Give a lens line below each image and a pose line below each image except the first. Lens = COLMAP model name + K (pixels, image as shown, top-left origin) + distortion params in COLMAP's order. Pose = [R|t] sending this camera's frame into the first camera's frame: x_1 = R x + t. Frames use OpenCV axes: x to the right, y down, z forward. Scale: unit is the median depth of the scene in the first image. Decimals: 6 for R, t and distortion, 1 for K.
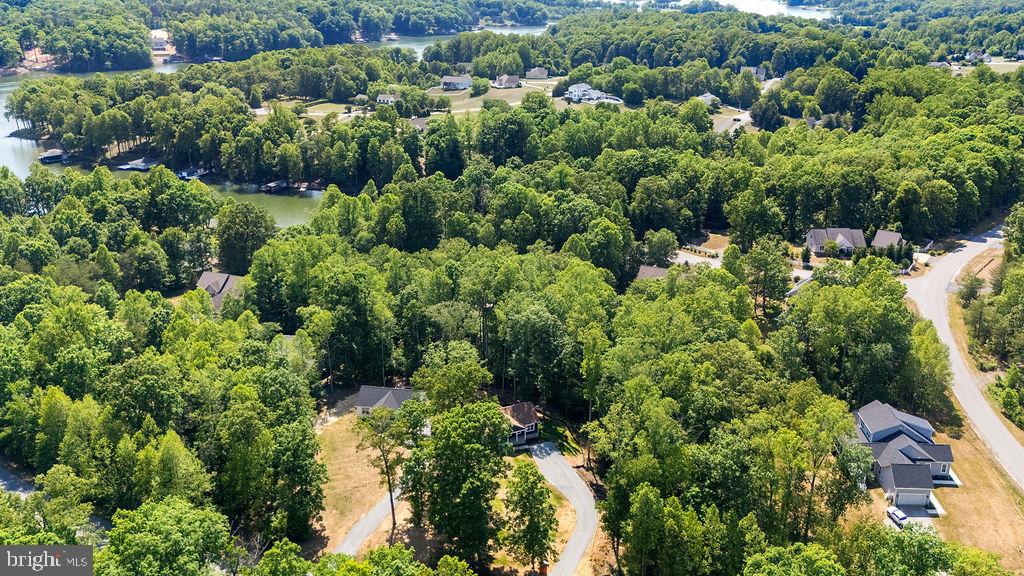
lens RADIAL K [[861.3, 0, 527.1], [0, 861.3, 245.9], [0, 0, 1]] dist [0.084191, -0.121260]
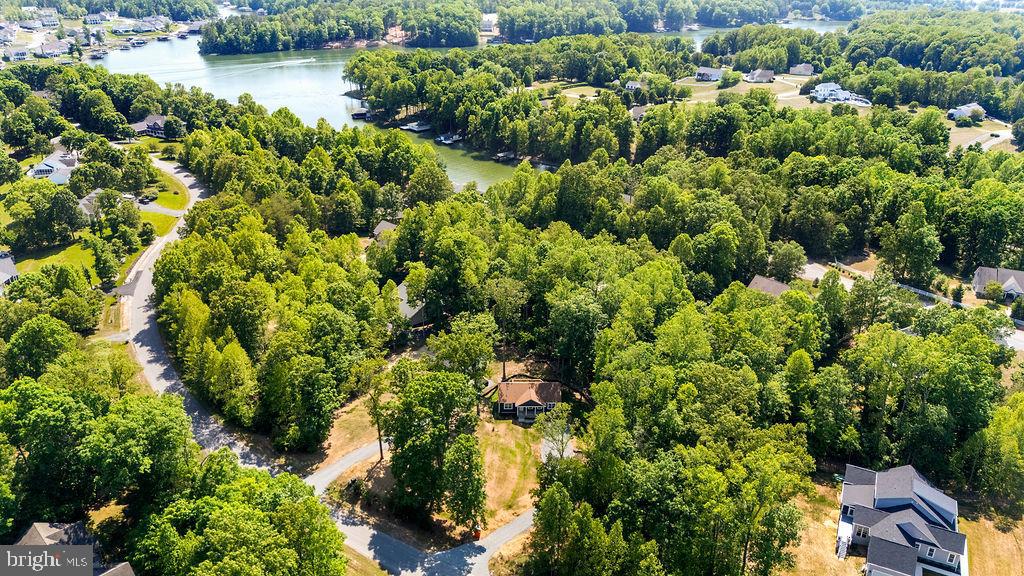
lens RADIAL K [[760.2, 0, 512.0], [0, 760.2, 288.0], [0, 0, 1]] dist [0.063197, -0.066794]
pose [[0.911309, 0.171685, -0.374220, 0.117868], [-0.135899, 0.983401, 0.120222, -0.016956], [0.388649, -0.058703, 0.919514, 0.048659]]
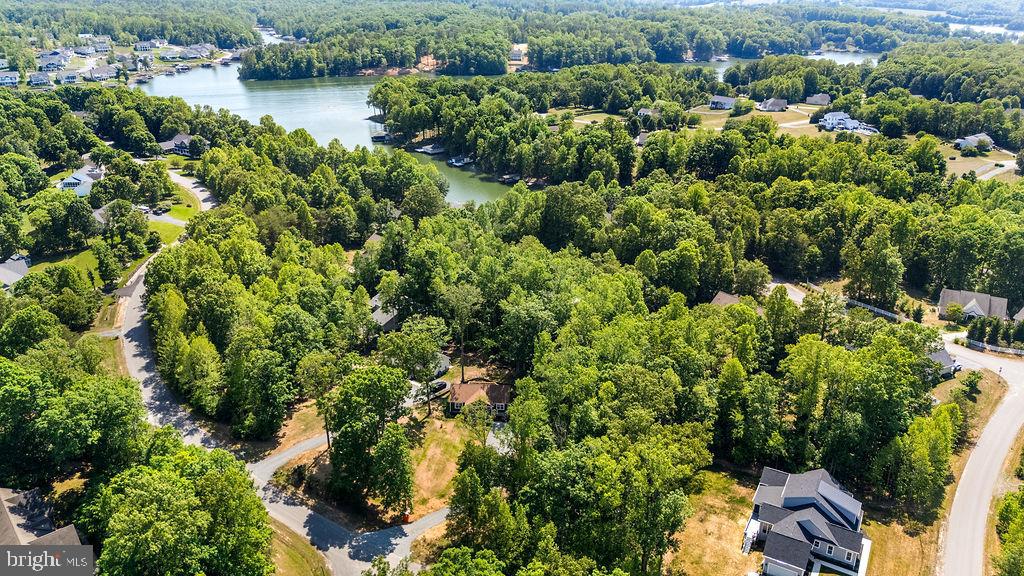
lens RADIAL K [[760.2, 0, 512.0], [0, 760.2, 288.0], [0, 0, 1]] dist [0.063197, -0.066794]
pose [[0.885456, 0.179516, -0.428650, 0.170336], [-0.154702, 0.983633, 0.092373, -0.015068], [0.438217, -0.015479, 0.898736, 0.047409]]
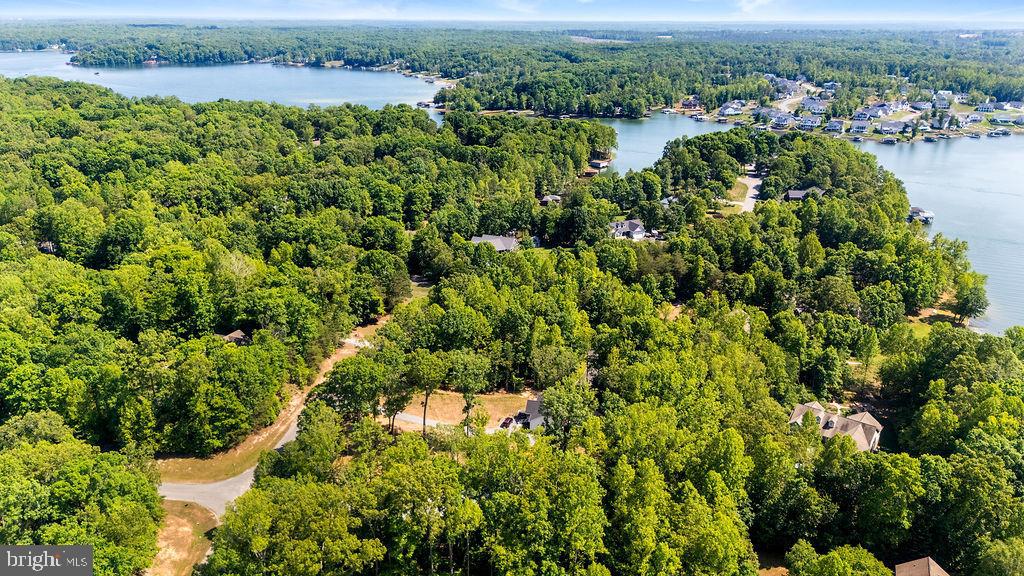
lens RADIAL K [[760.2, 0, 512.0], [0, 760.2, 288.0], [0, 0, 1]] dist [0.063197, -0.066794]
pose [[-0.037243, 0.324978, -0.944988, 0.332302], [-0.335074, 0.886838, 0.318187, -0.121775], [0.941455, 0.328491, 0.075864, 0.354304]]
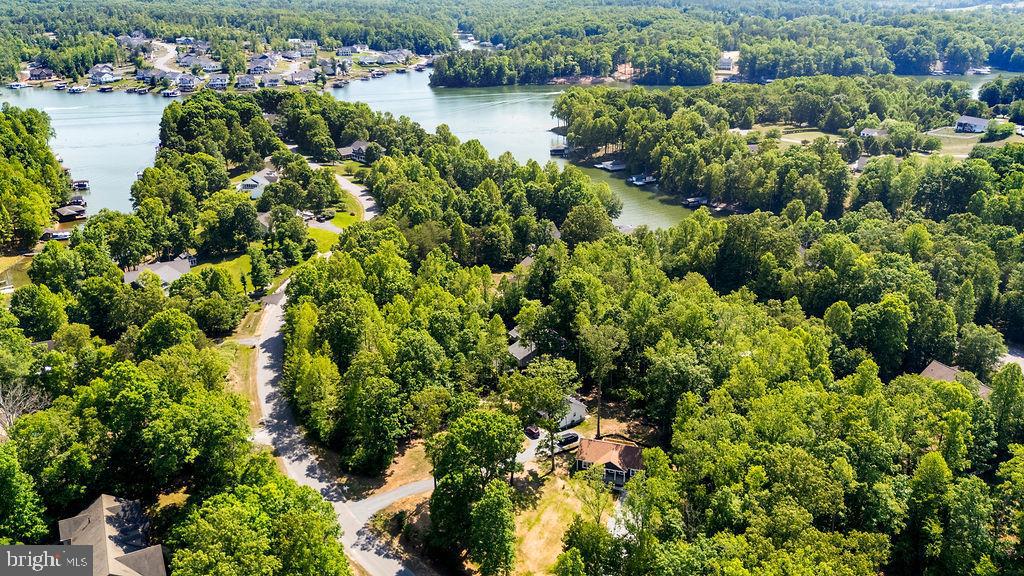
lens RADIAL K [[828.0, 0, 512.2], [0, 828.0, 263.5], [0, 0, 1]] dist [0.081759, -0.104914]
pose [[0.743924, 0.214222, -0.632997, 0.180349], [-0.212973, 0.973837, 0.079275, -0.025275], [0.633418, 0.075837, 0.770084, 0.073756]]
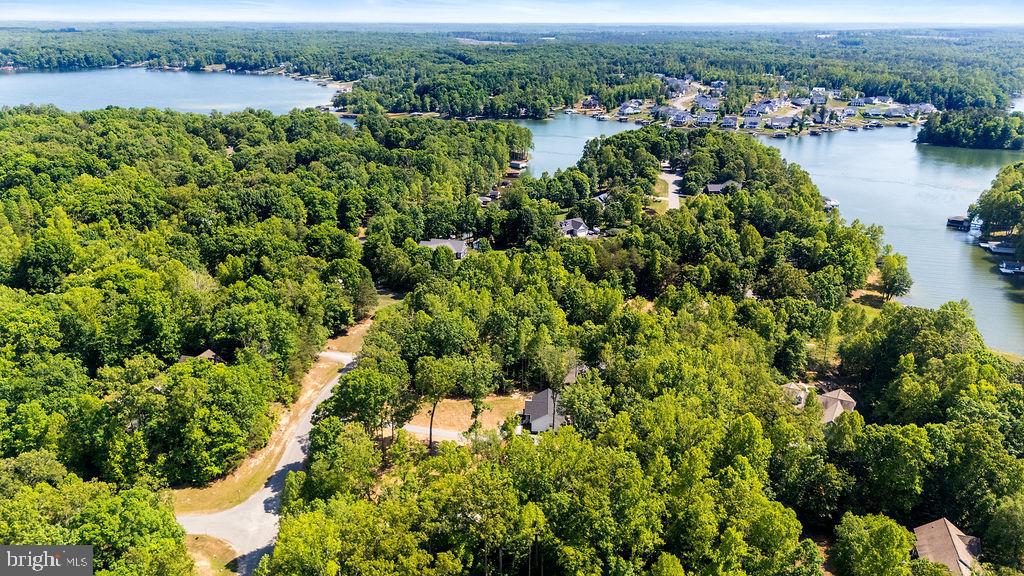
lens RADIAL K [[760.2, 0, 512.0], [0, 760.2, 288.0], [0, 0, 1]] dist [0.063197, -0.066794]
pose [[0.112920, 0.321042, -0.940309, 0.329802], [-0.329875, 0.904797, 0.269304, -0.102327], [0.937247, 0.279775, 0.208073, 0.298876]]
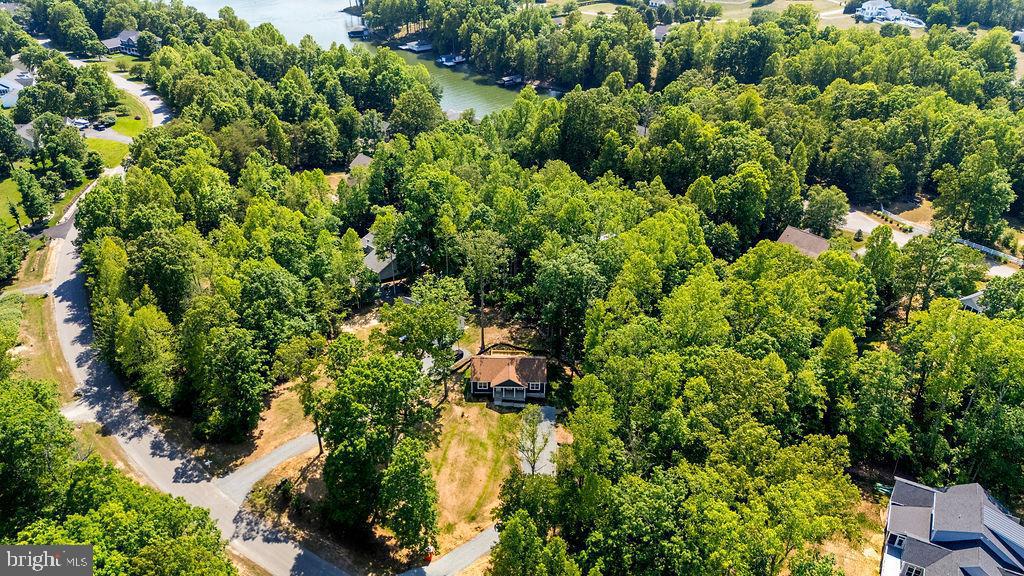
lens RADIAL K [[760.2, 0, 512.0], [0, 760.2, 288.0], [0, 0, 1]] dist [0.063197, -0.066794]
pose [[0.897866, 0.221445, -0.380525, 0.106515], [-0.147245, 0.965567, 0.214476, -0.022196], [0.414917, -0.136540, 0.899556, 0.120703]]
